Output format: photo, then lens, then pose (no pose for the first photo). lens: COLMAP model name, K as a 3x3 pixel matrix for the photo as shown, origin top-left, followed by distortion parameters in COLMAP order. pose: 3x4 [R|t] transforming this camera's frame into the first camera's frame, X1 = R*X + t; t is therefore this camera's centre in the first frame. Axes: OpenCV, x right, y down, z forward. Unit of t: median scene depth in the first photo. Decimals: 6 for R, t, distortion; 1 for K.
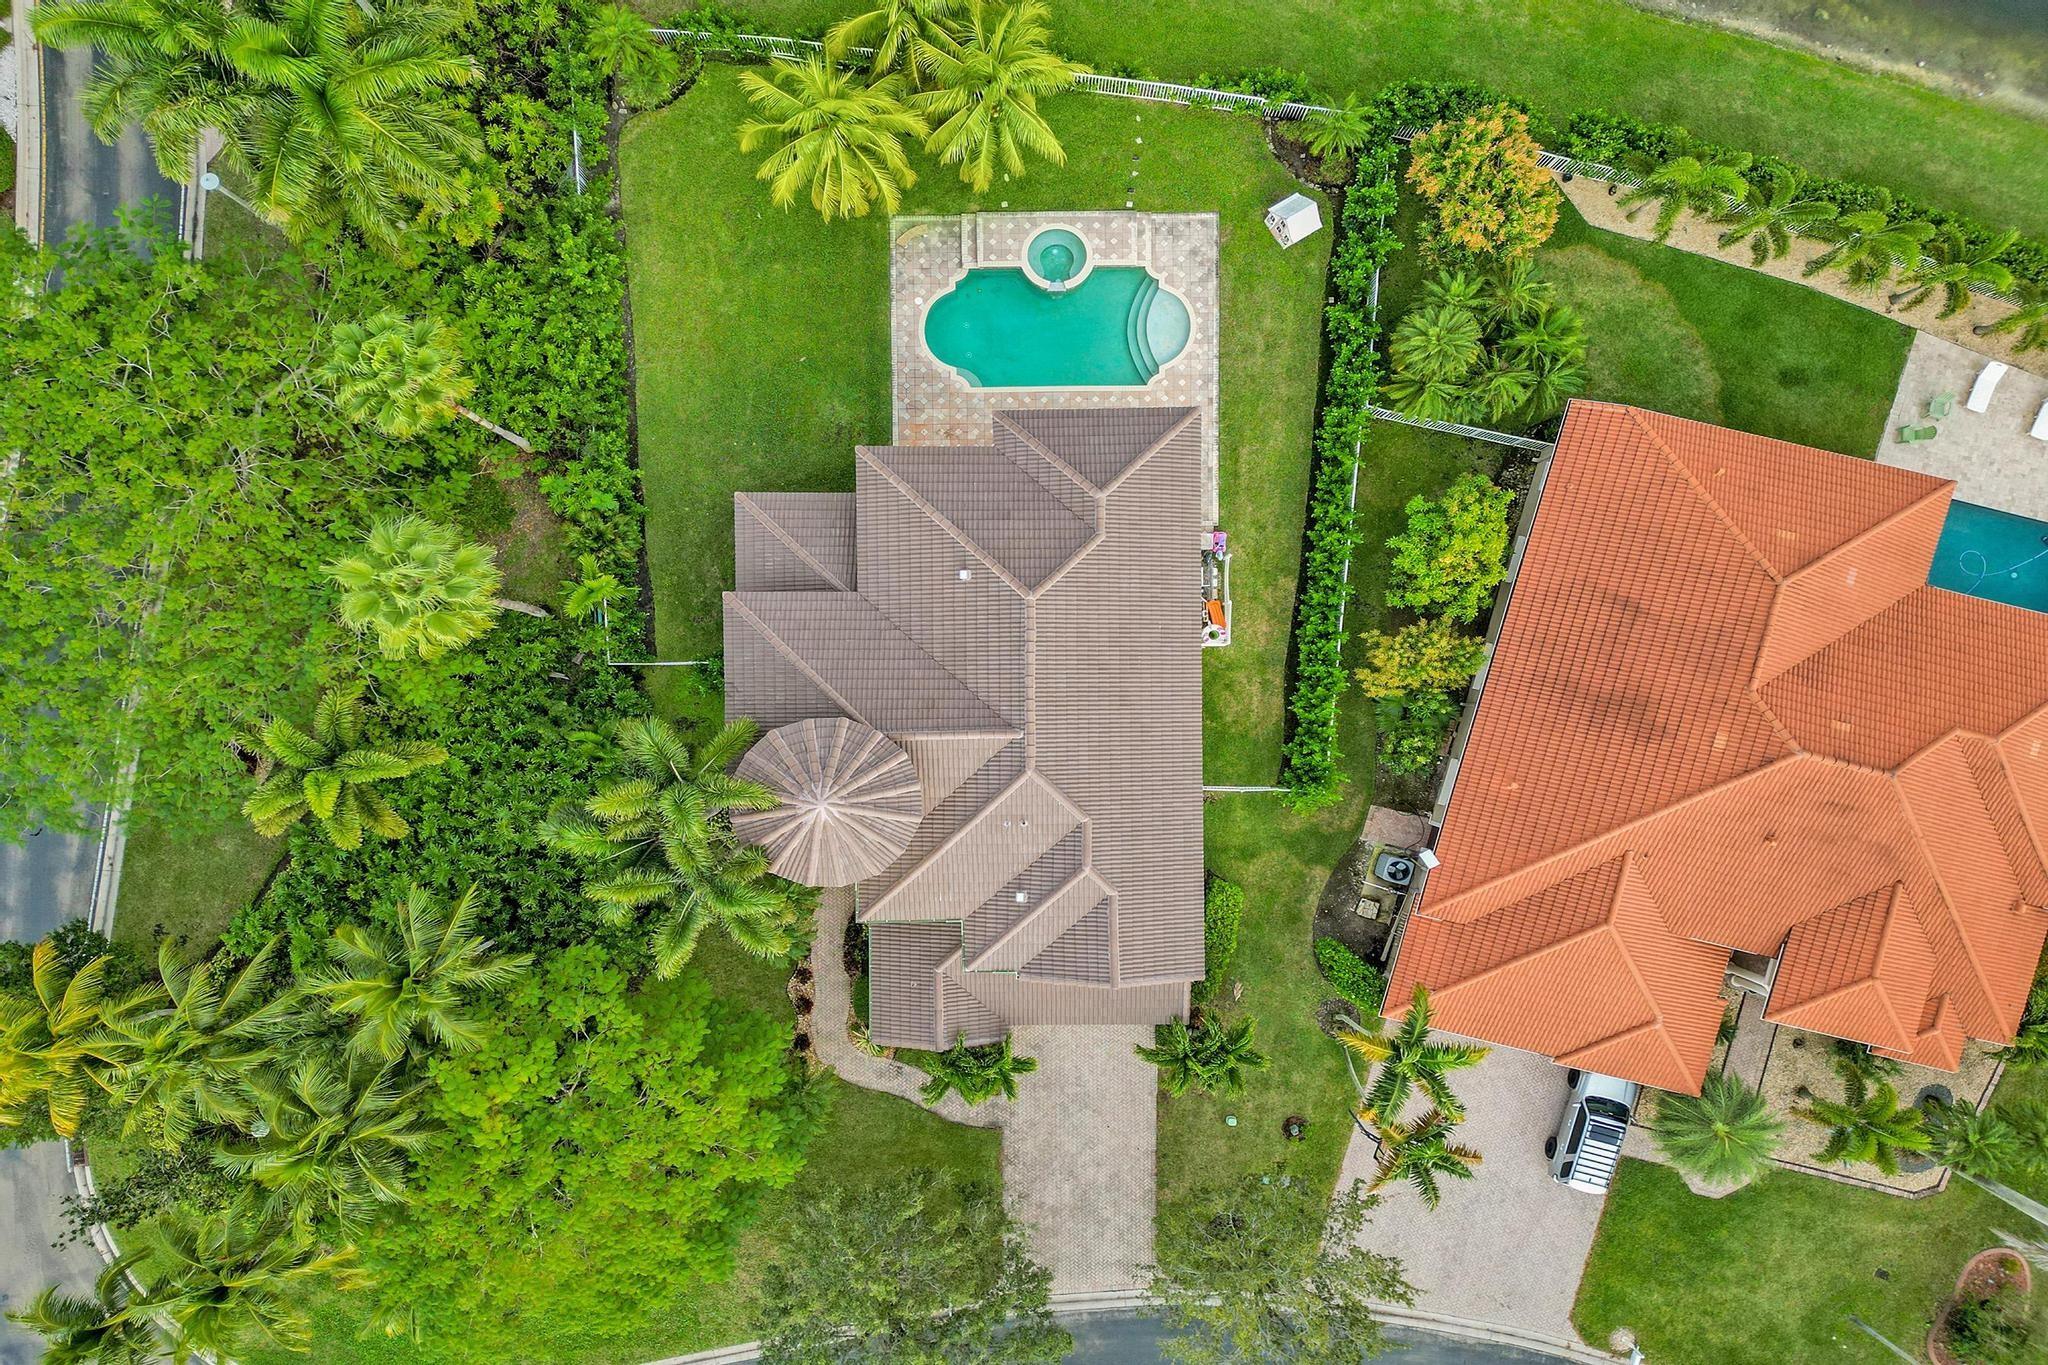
lens RADIAL K [[1300.7, 0, 925.9], [0, 1300.7, 564.3], [0, 0, 1]] dist [0.050393, -0.041963]
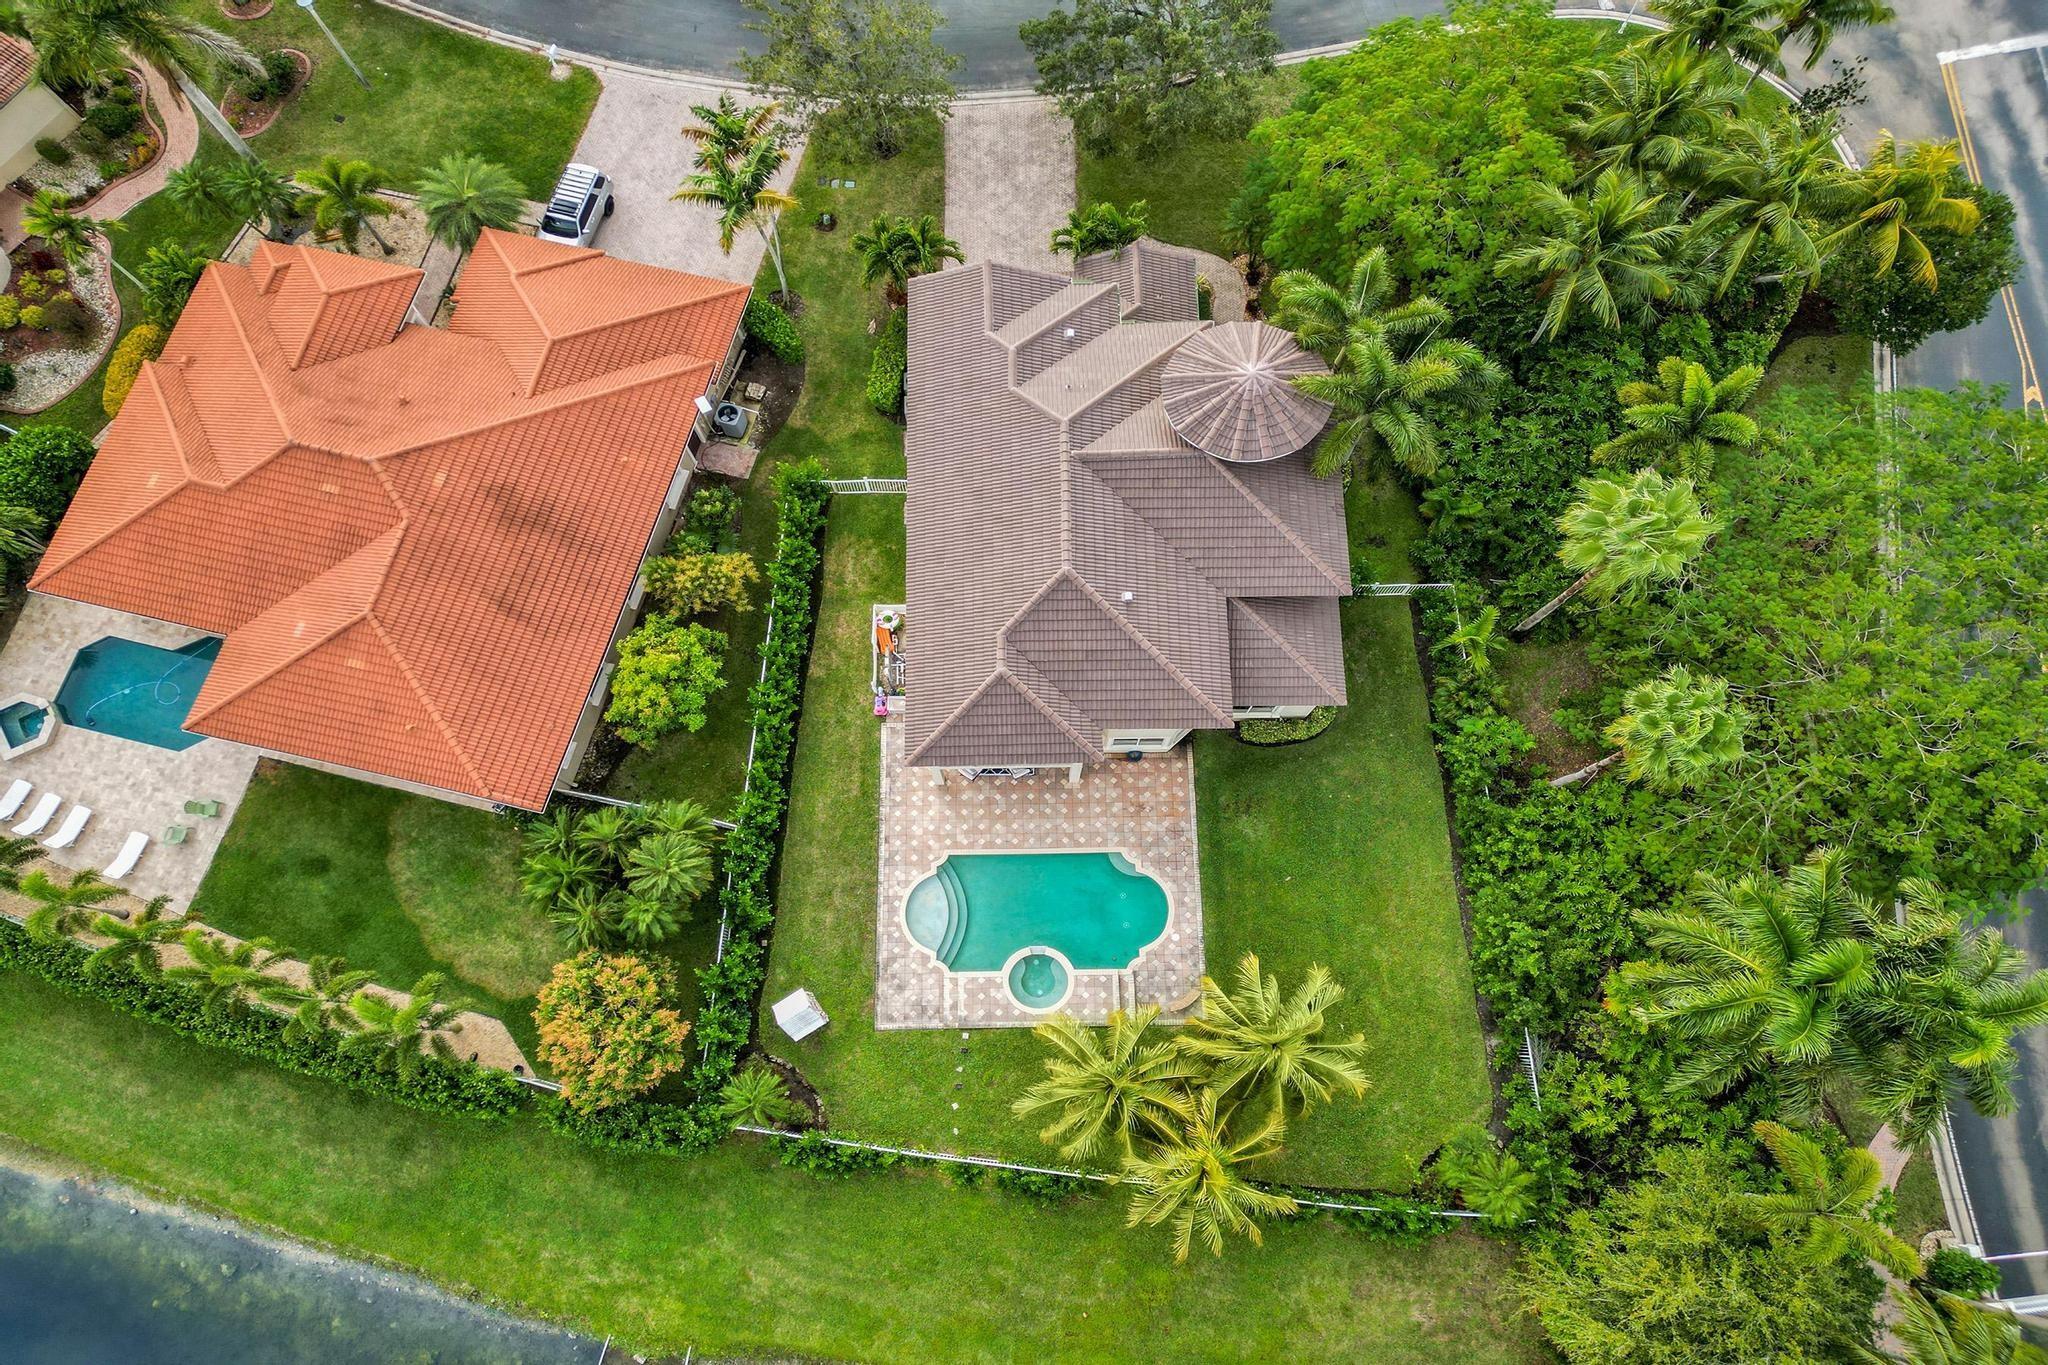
lens RADIAL K [[1348.5, 0, 1120.8], [0, 1348.5, 819.0], [0, 0, 1]] dist [0.060082, -0.050028]
pose [[-0.999582, 0.028922, 0.000023, 0.035931], [-0.027906, -0.964645, 0.262070, -0.408782], [0.007602, 0.261960, 0.965049, -0.024846]]
